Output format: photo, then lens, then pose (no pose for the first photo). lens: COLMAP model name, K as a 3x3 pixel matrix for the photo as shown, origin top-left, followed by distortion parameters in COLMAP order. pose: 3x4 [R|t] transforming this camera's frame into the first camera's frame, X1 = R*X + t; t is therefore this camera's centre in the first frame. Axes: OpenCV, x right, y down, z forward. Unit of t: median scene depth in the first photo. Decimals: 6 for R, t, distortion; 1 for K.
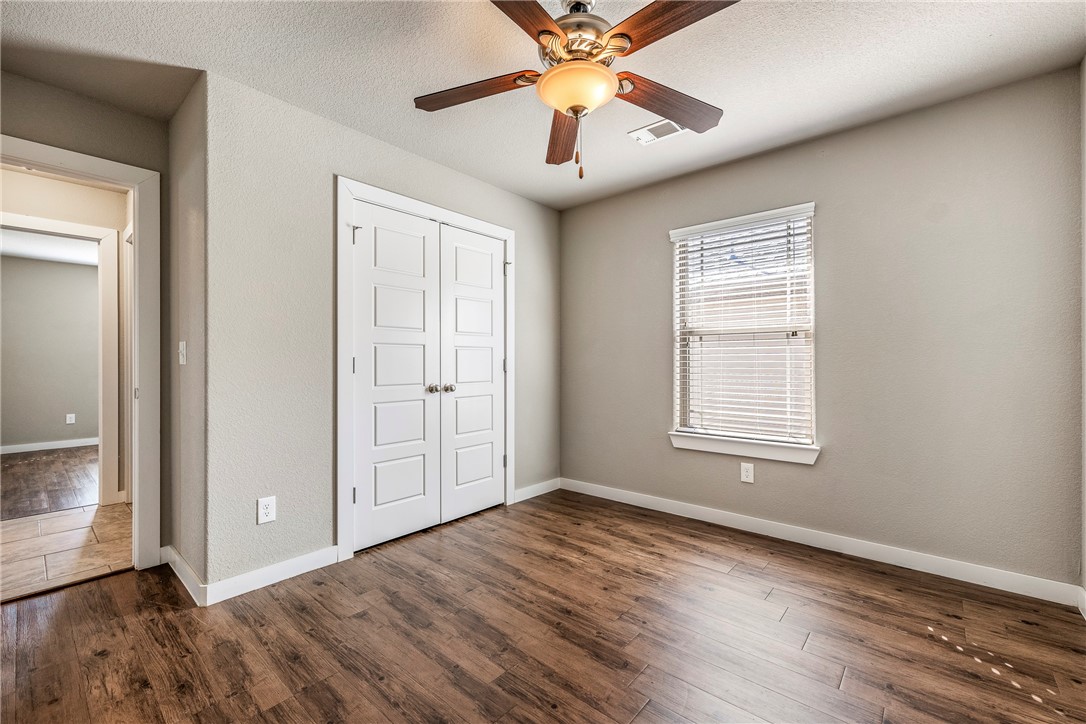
lens RADIAL K [[448.2, 0, 549.1], [0, 448.2, 359.3], [0, 0, 1]] dist [0.000815, 0.001495]
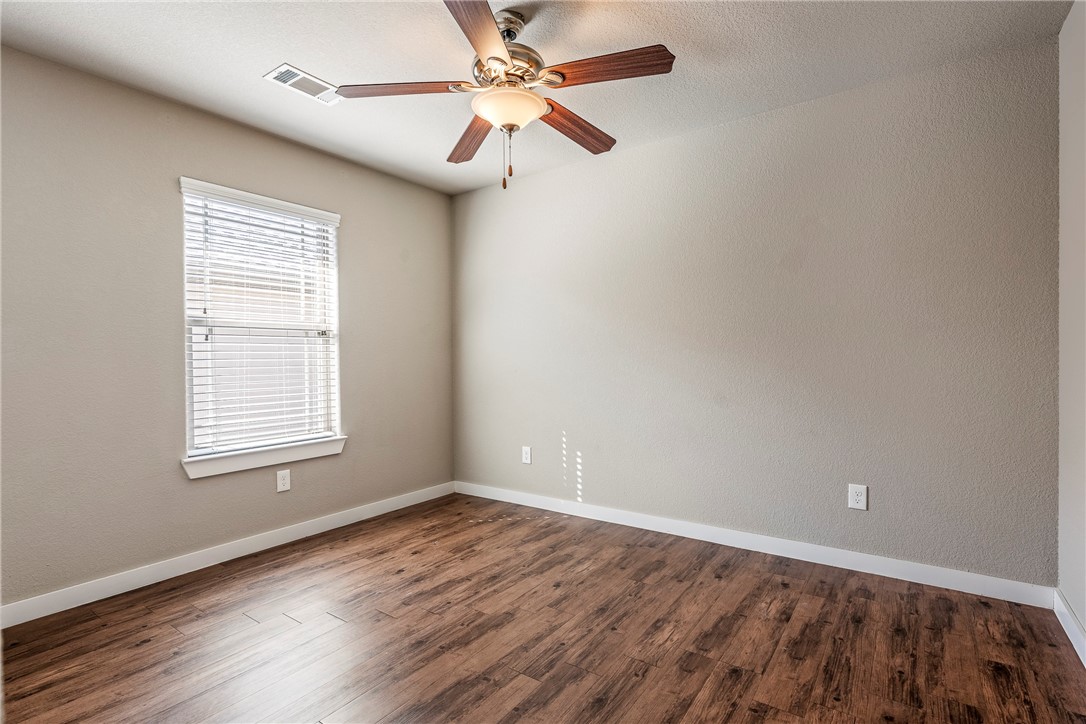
lens RADIAL K [[491.1, 0, 551.7], [0, 491.1, 363.3], [0, 0, 1]] dist [-0.001910, -0.000280]
pose [[-0.067778, -0.009486, 0.997655, -0.647193], [0.002947, 0.999949, 0.009708, 0.004086], [-0.997696, 0.003598, -0.067747, 0.558663]]
